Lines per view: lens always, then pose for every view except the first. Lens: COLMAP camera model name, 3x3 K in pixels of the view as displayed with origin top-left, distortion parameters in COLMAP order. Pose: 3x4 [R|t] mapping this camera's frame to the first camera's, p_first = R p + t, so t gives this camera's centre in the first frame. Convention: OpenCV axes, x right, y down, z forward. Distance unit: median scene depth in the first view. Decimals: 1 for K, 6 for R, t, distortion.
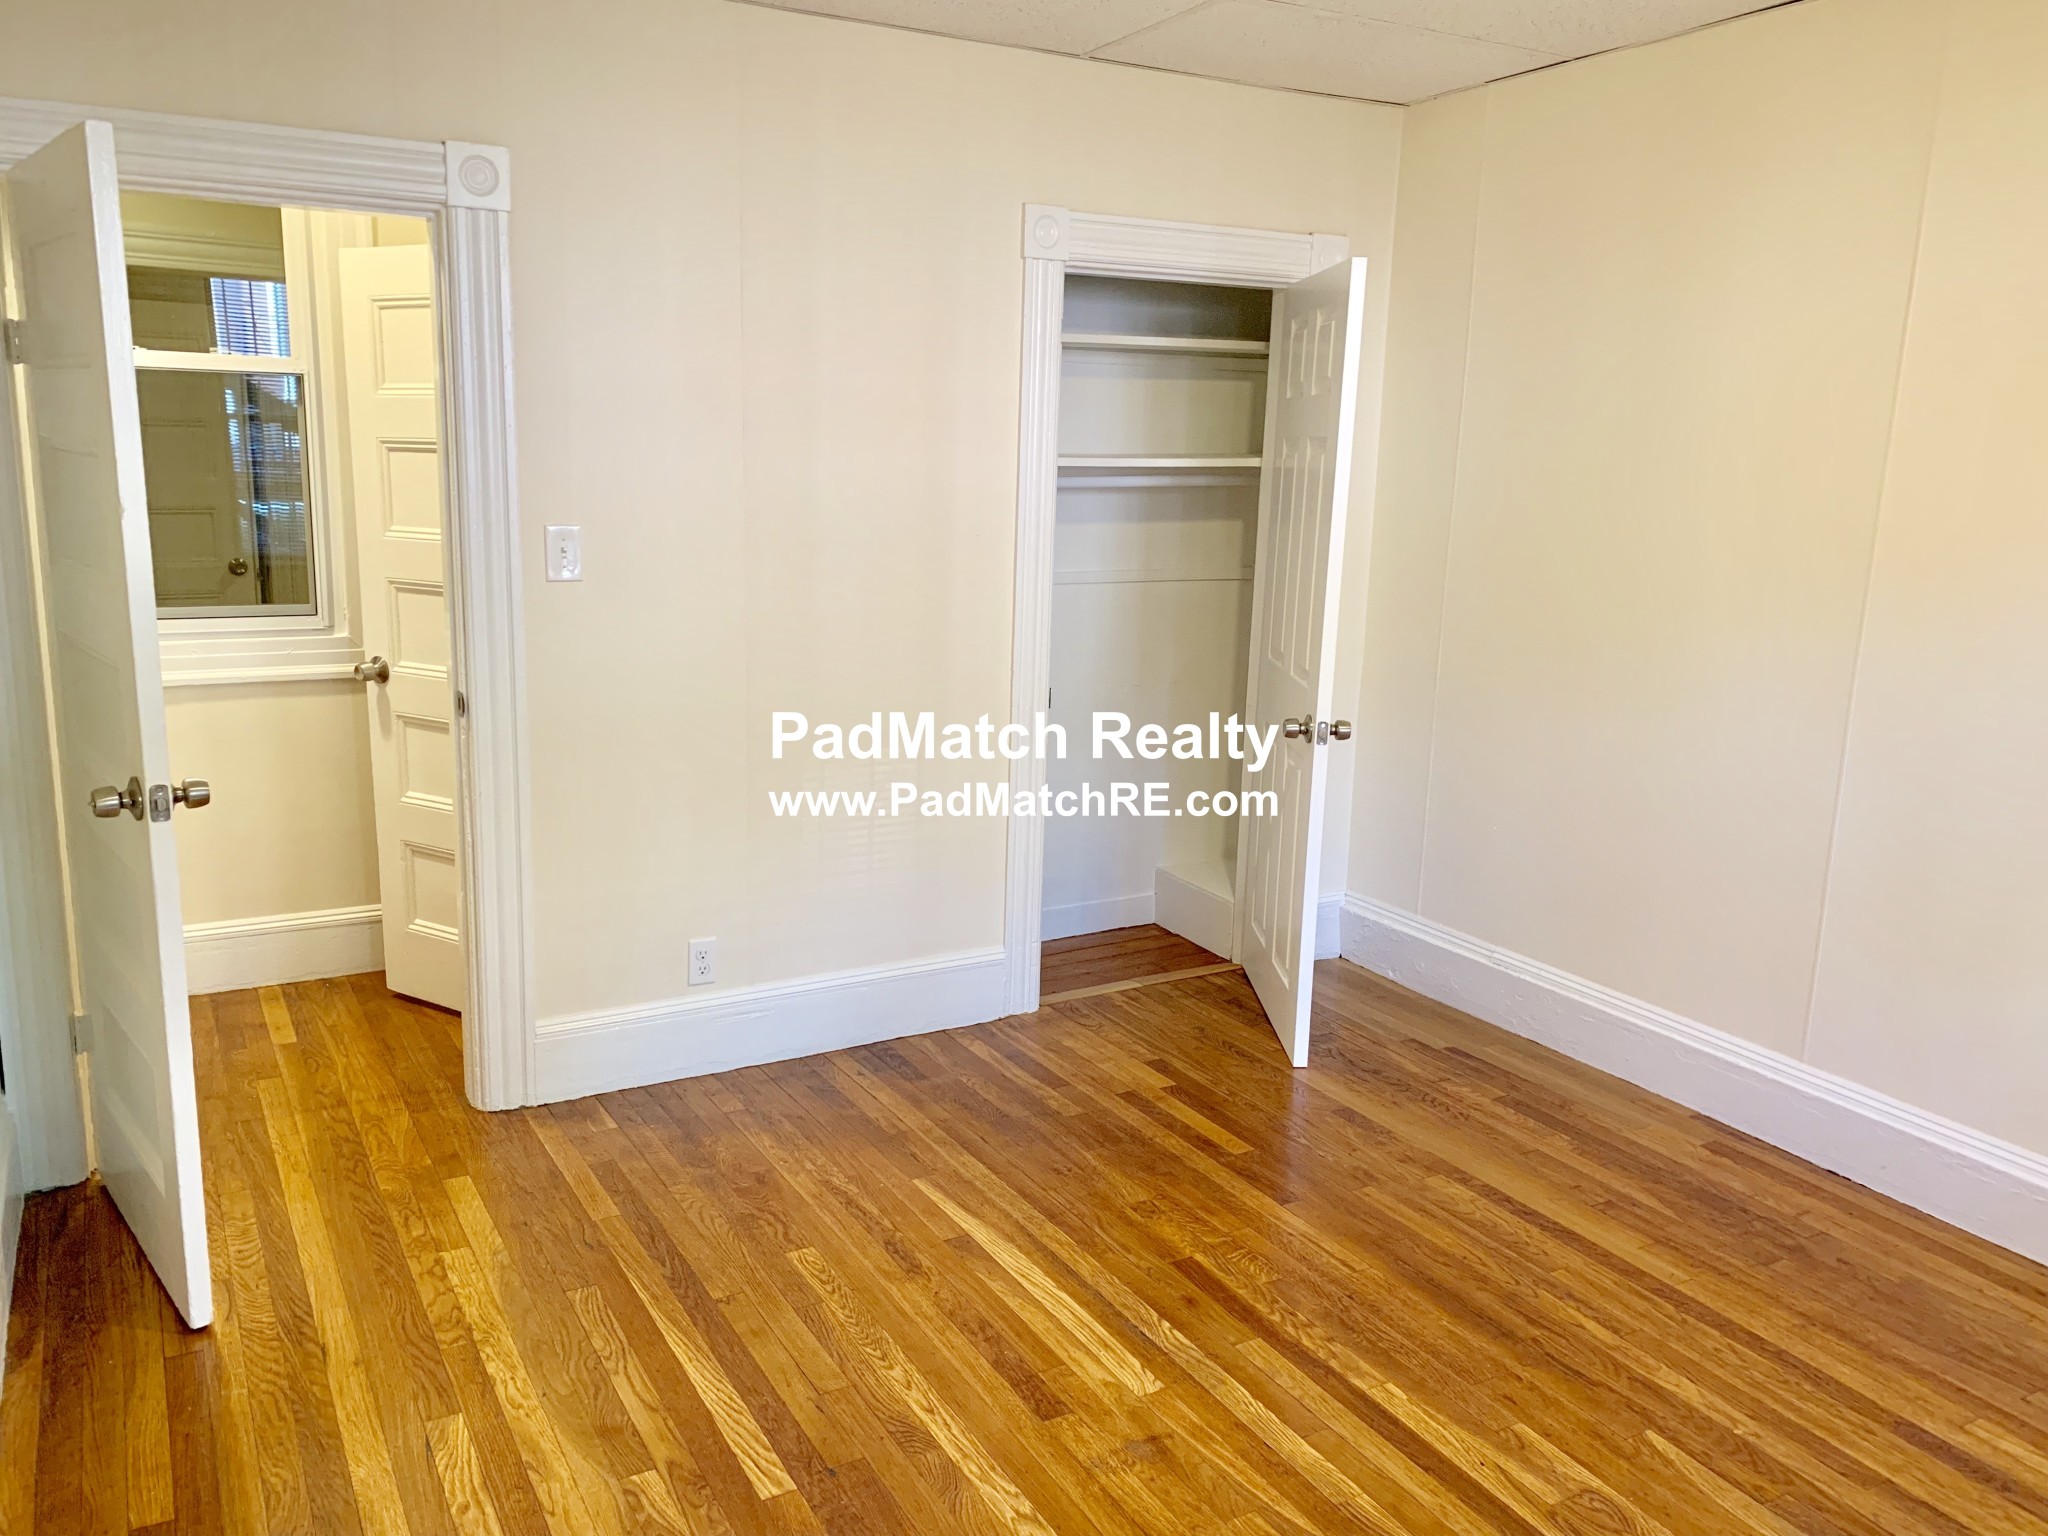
lens RADIAL K [[1595.8, 0, 1025.0], [0, 1595.8, 770.3], [0, 0, 1]] dist [0.012888, 0.005033]
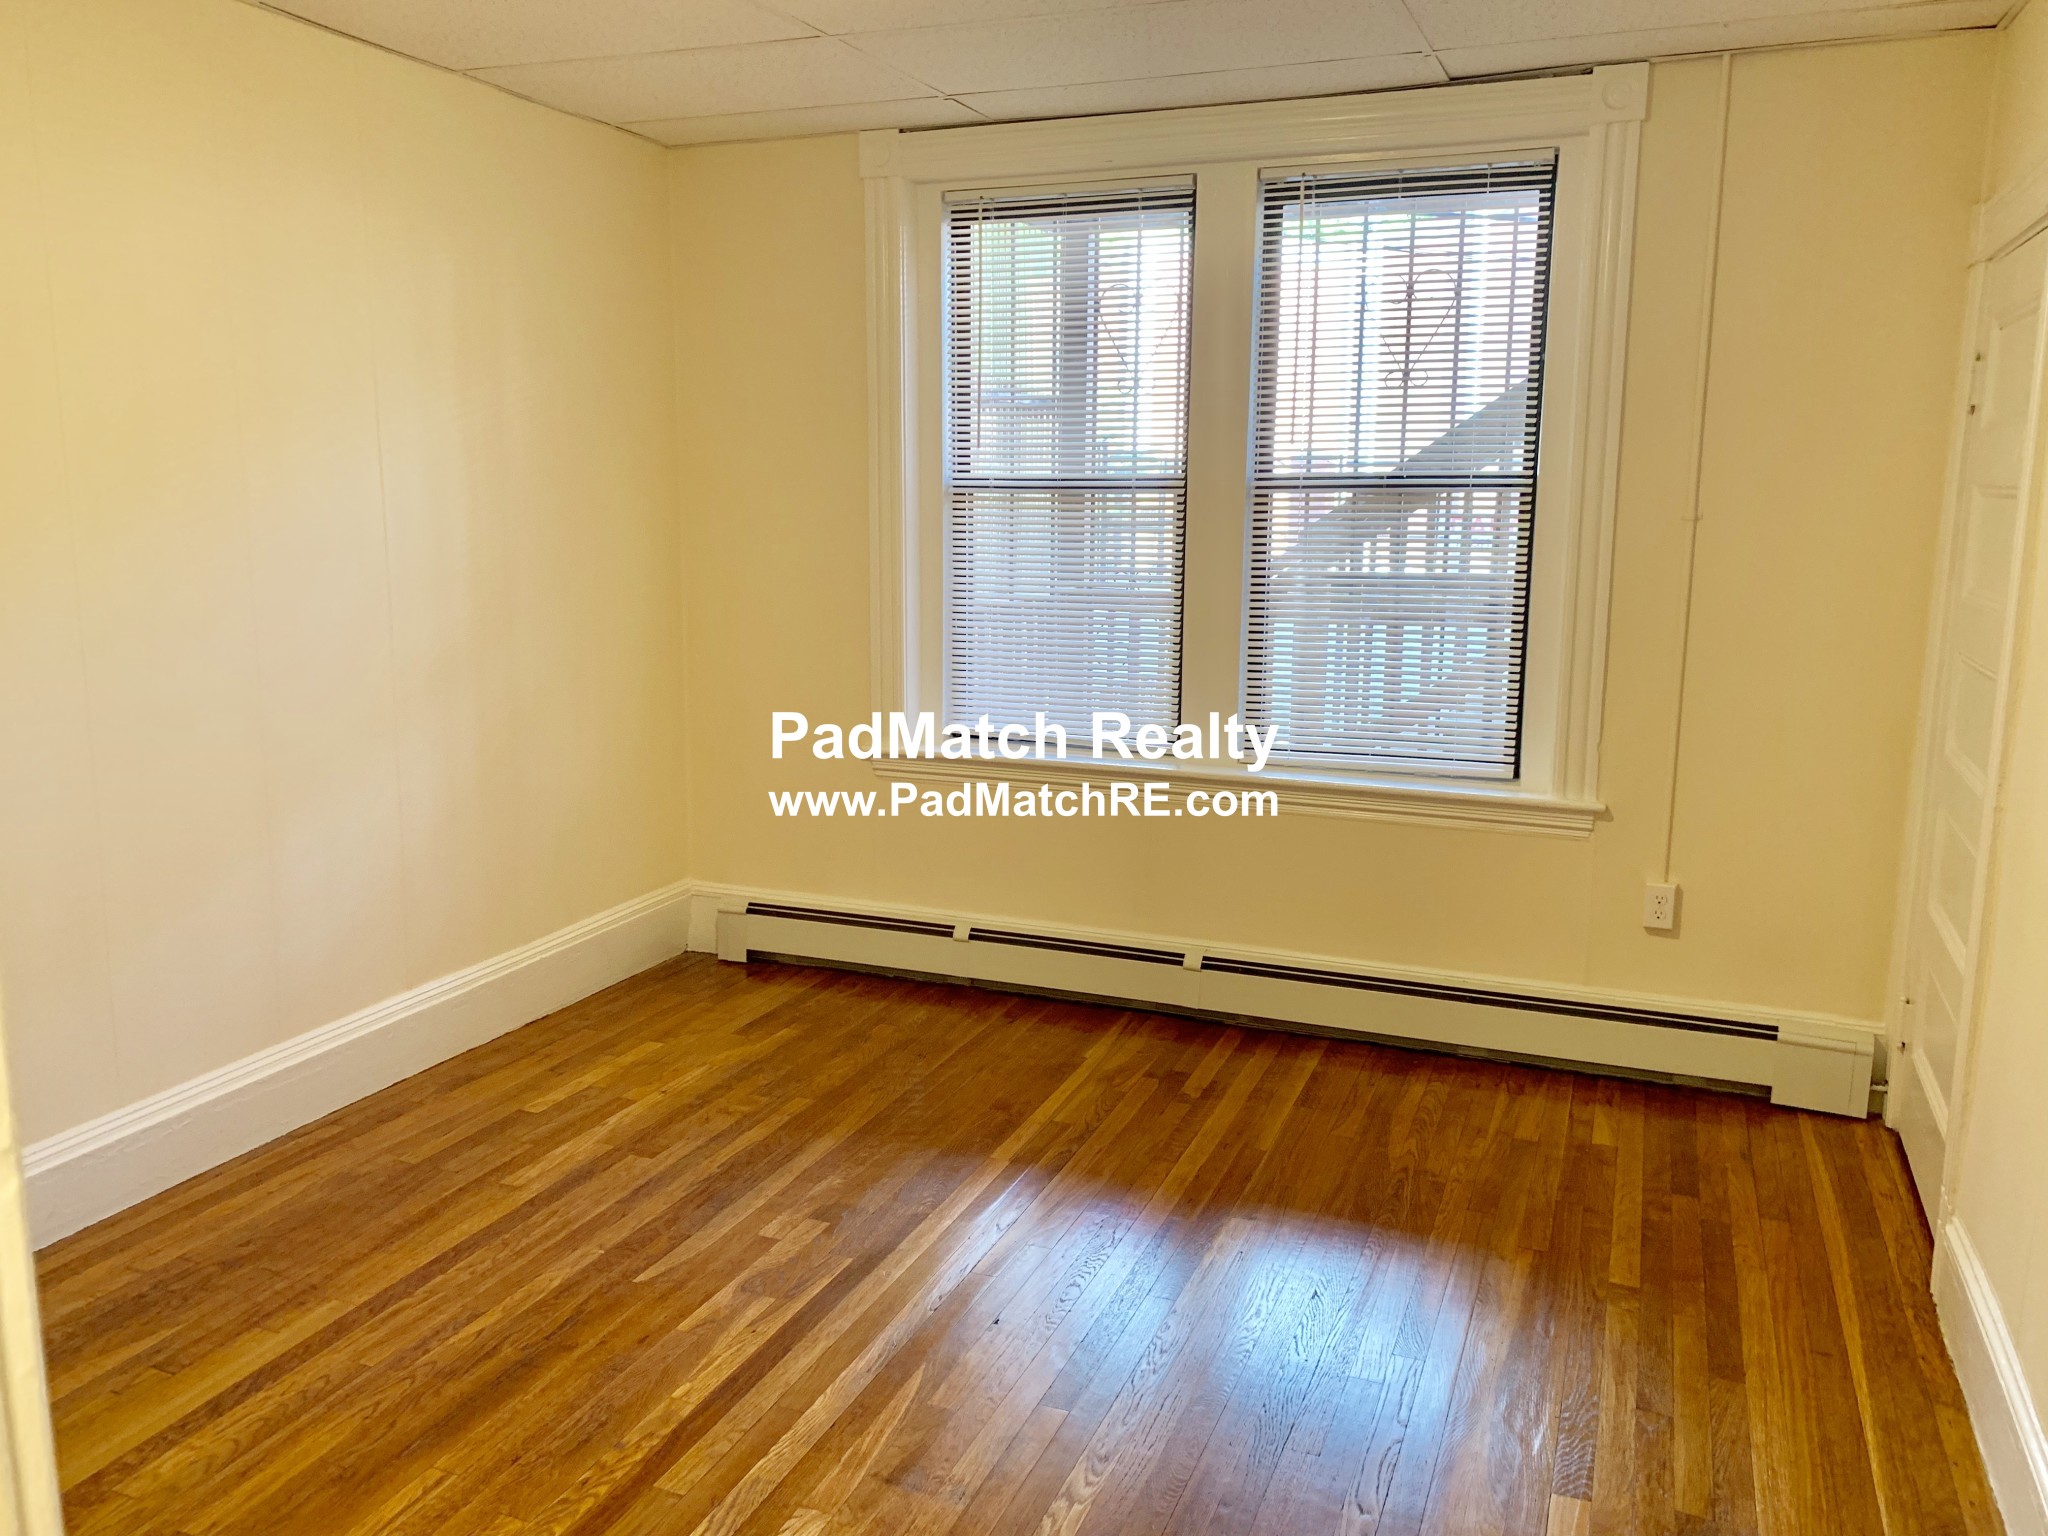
lens RADIAL K [[1595.8, 0, 1024.4], [0, 1595.8, 765.5], [0, 0, 1]] dist [0.012888, 0.005033]
pose [[-0.620152, -0.177467, 0.764145, -0.598320], [0.136065, 0.934979, 0.327567, -0.279684], [-0.772592, 0.307114, -0.555682, 1.260447]]
